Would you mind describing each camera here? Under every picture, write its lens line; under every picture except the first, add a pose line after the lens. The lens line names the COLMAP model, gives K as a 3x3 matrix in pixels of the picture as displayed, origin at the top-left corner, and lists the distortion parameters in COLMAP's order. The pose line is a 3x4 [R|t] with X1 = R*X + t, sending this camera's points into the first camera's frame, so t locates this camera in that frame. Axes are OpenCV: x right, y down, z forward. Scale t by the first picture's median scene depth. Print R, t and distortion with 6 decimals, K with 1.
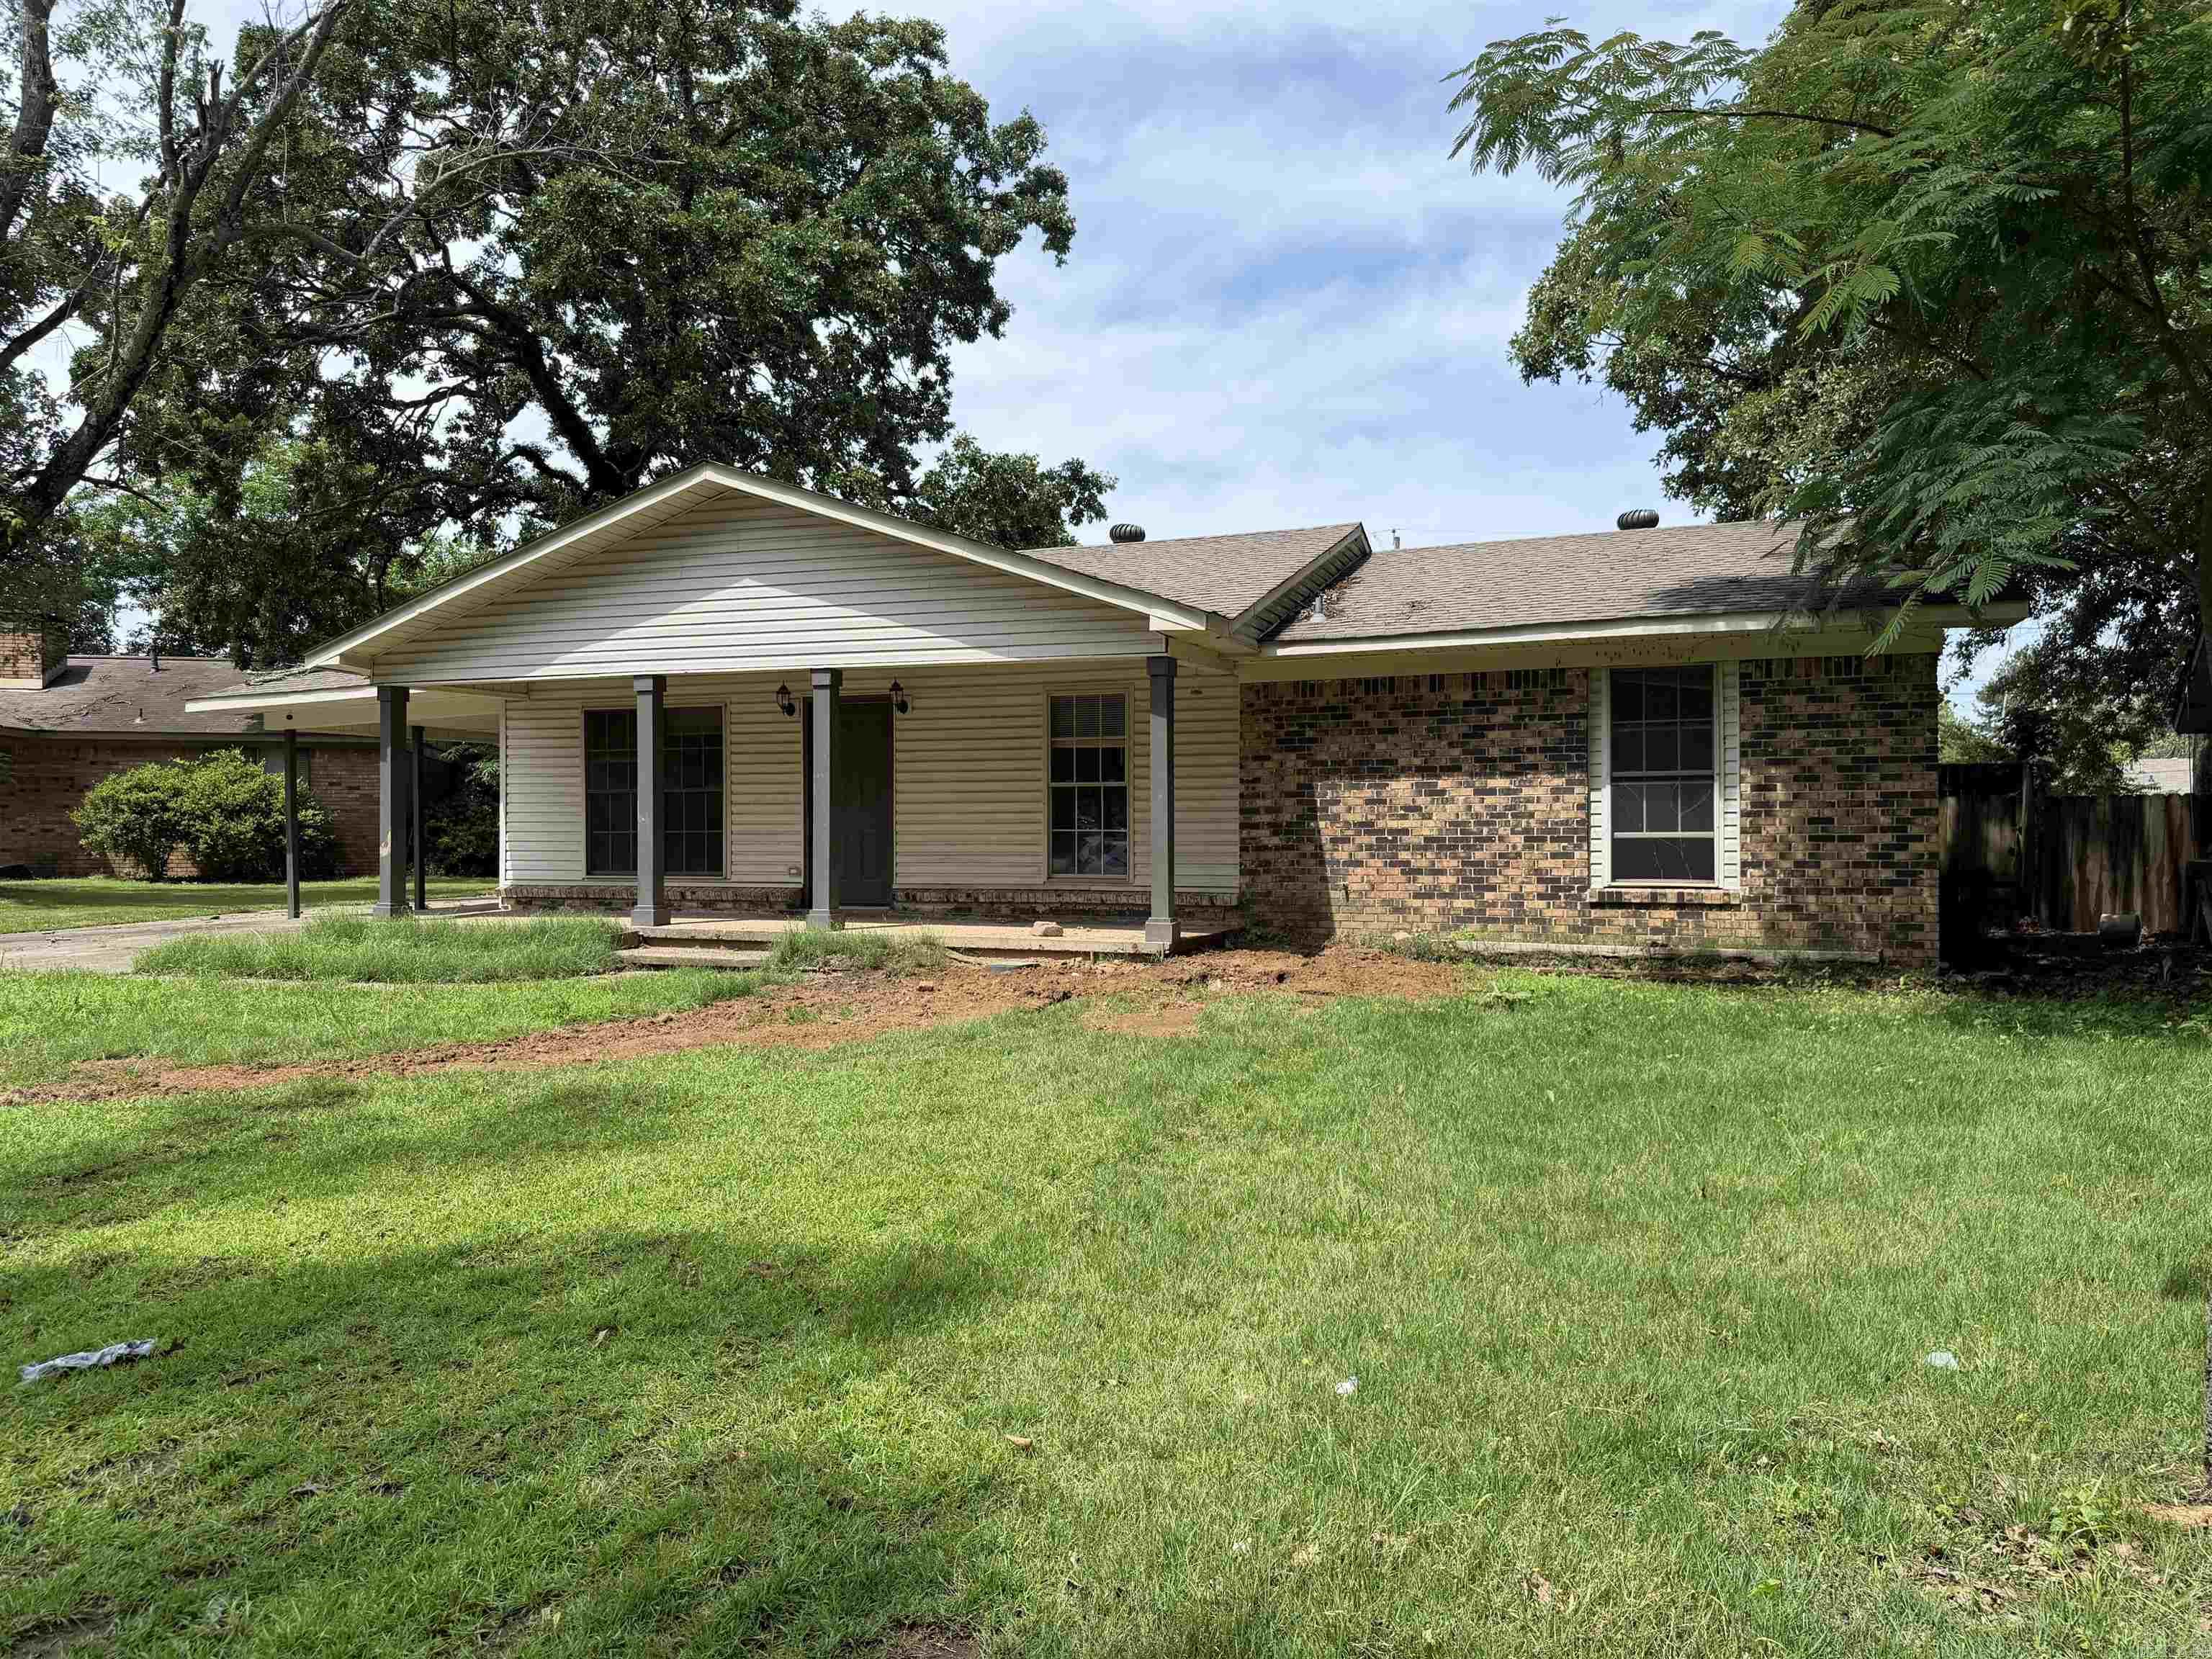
lens RADIAL K [[1564.9, 0, 1112.5], [0, 1564.9, 842.4], [0, 0, 1]] dist [0.020218, -0.029013]
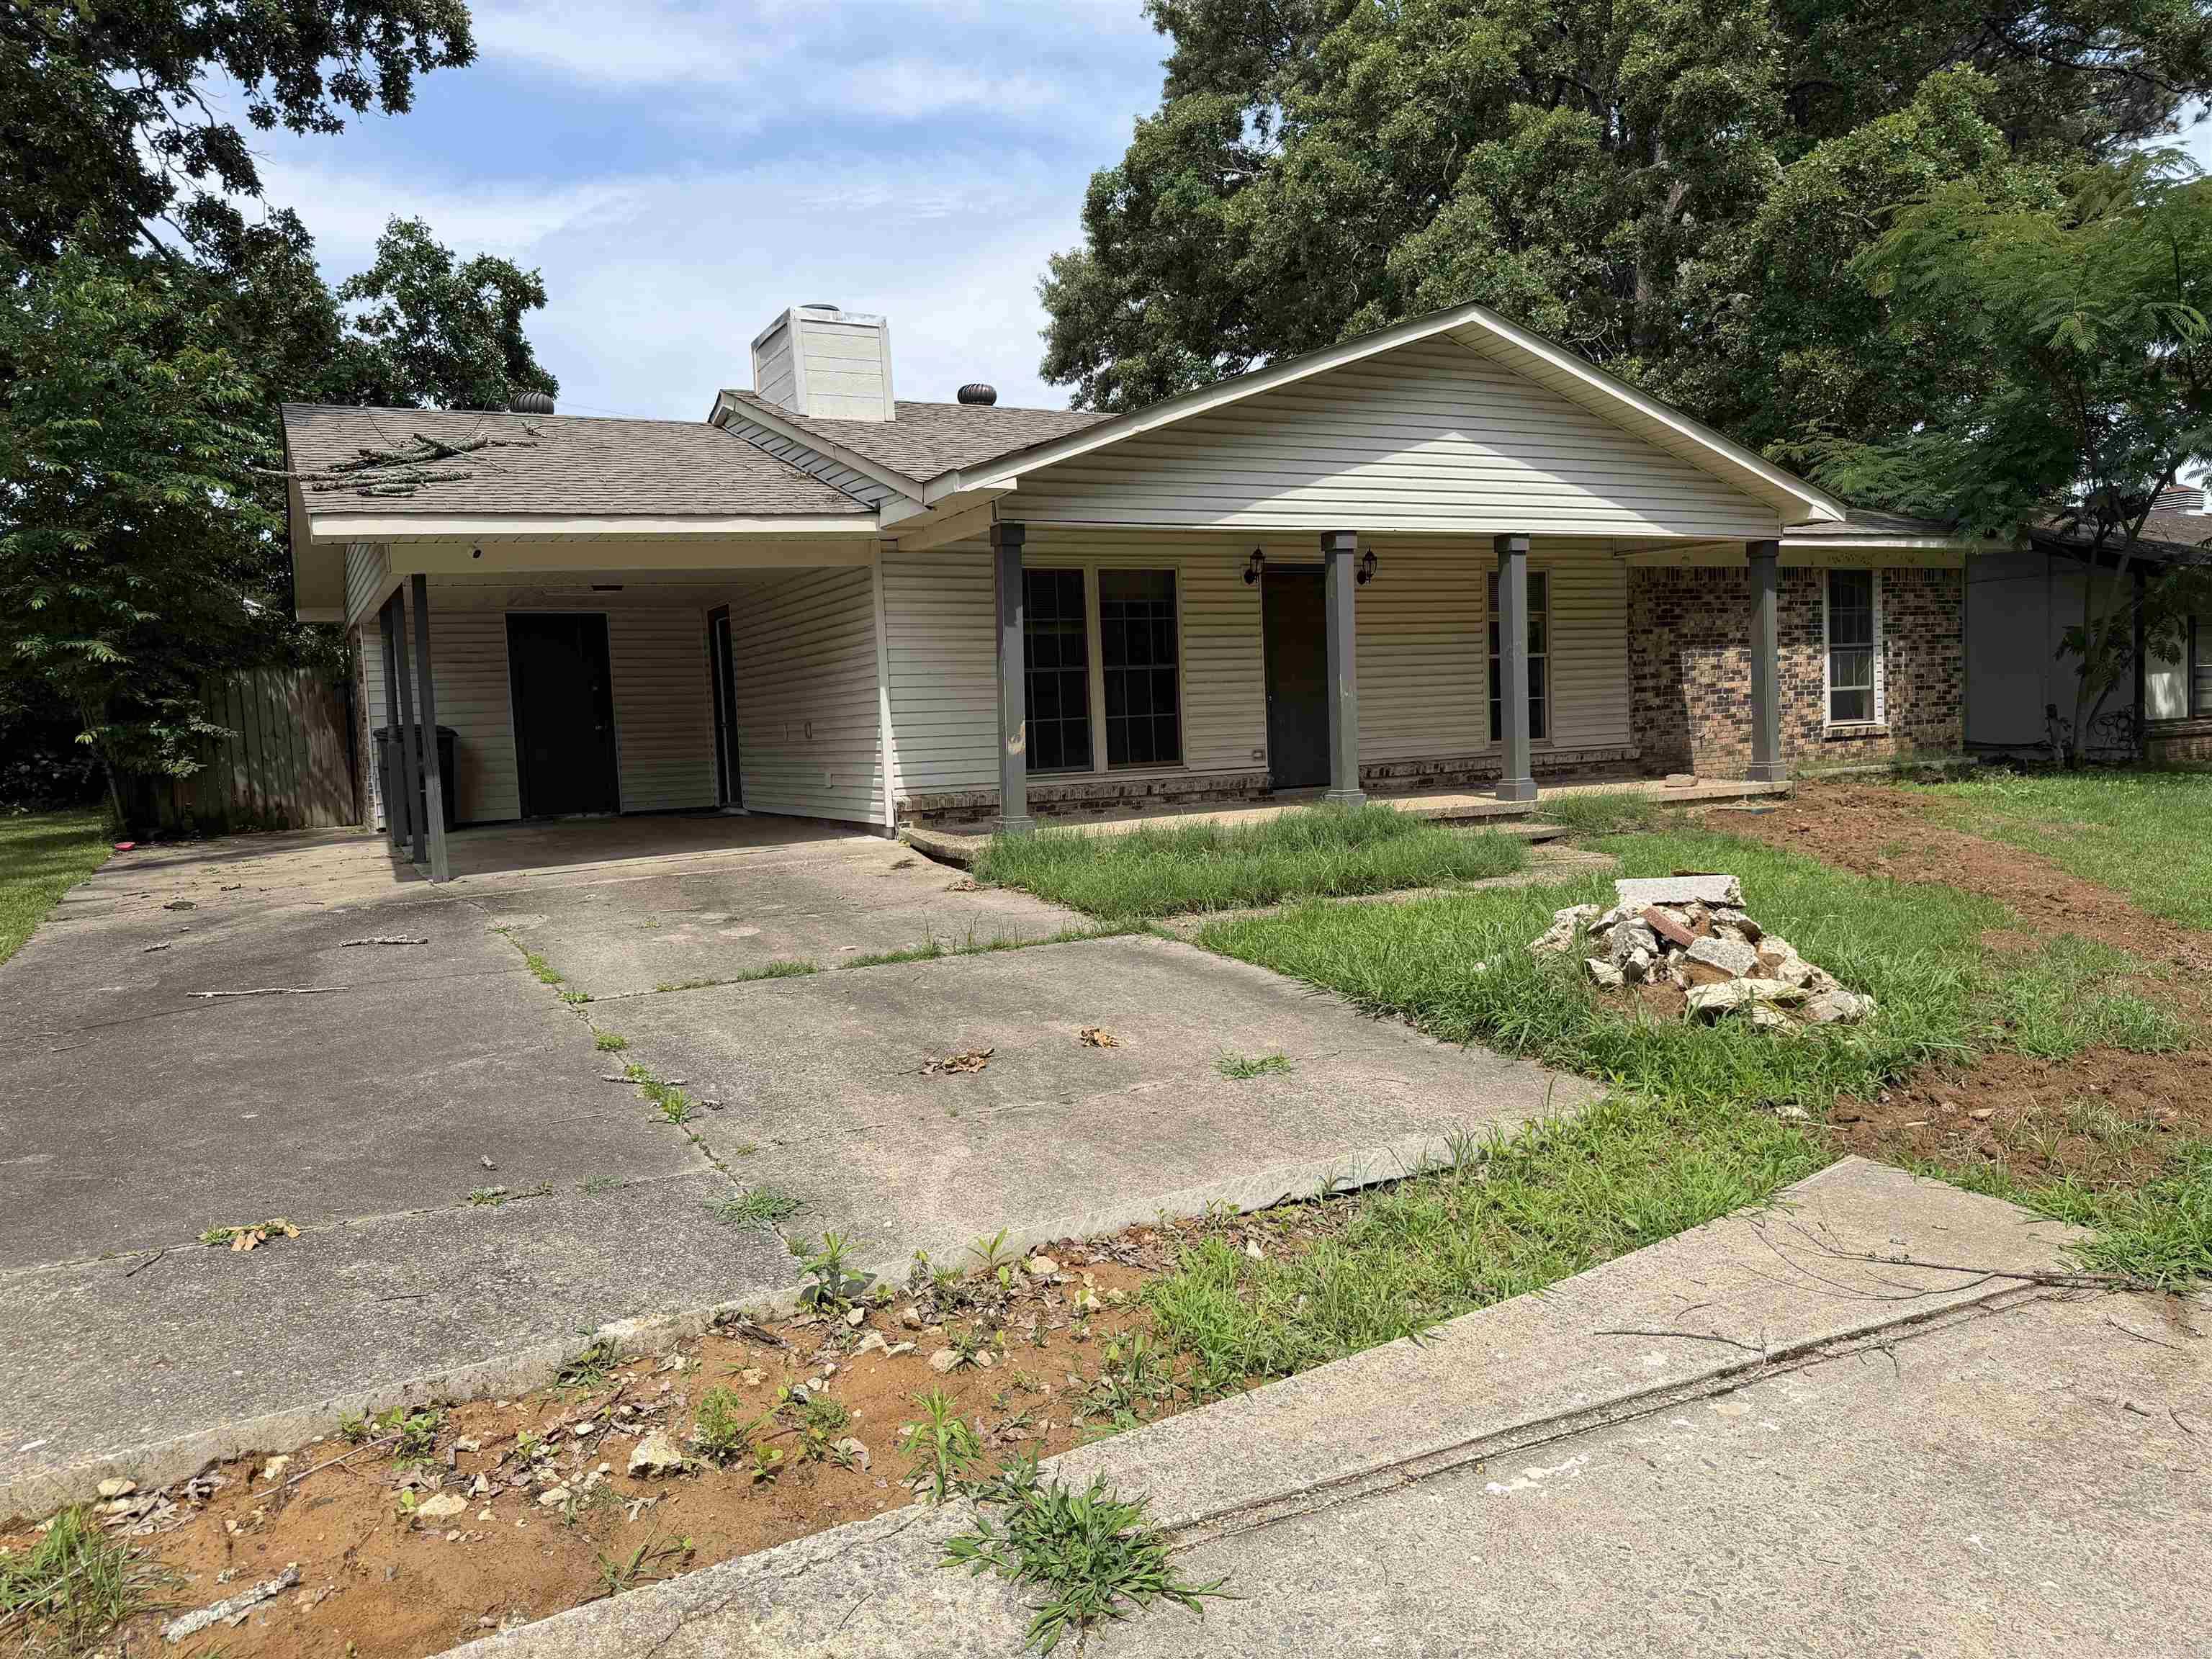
lens RADIAL K [[1564.9, 0, 1107.9], [0, 1564.9, 823.0], [0, 0, 1]] dist [0.020218, -0.029013]
pose [[0.649976, -0.081924, 0.755526, -1.106498], [0.040929, 0.996503, 0.072843, -0.013272], [-0.758852, -0.016423, 0.651056, 0.549445]]
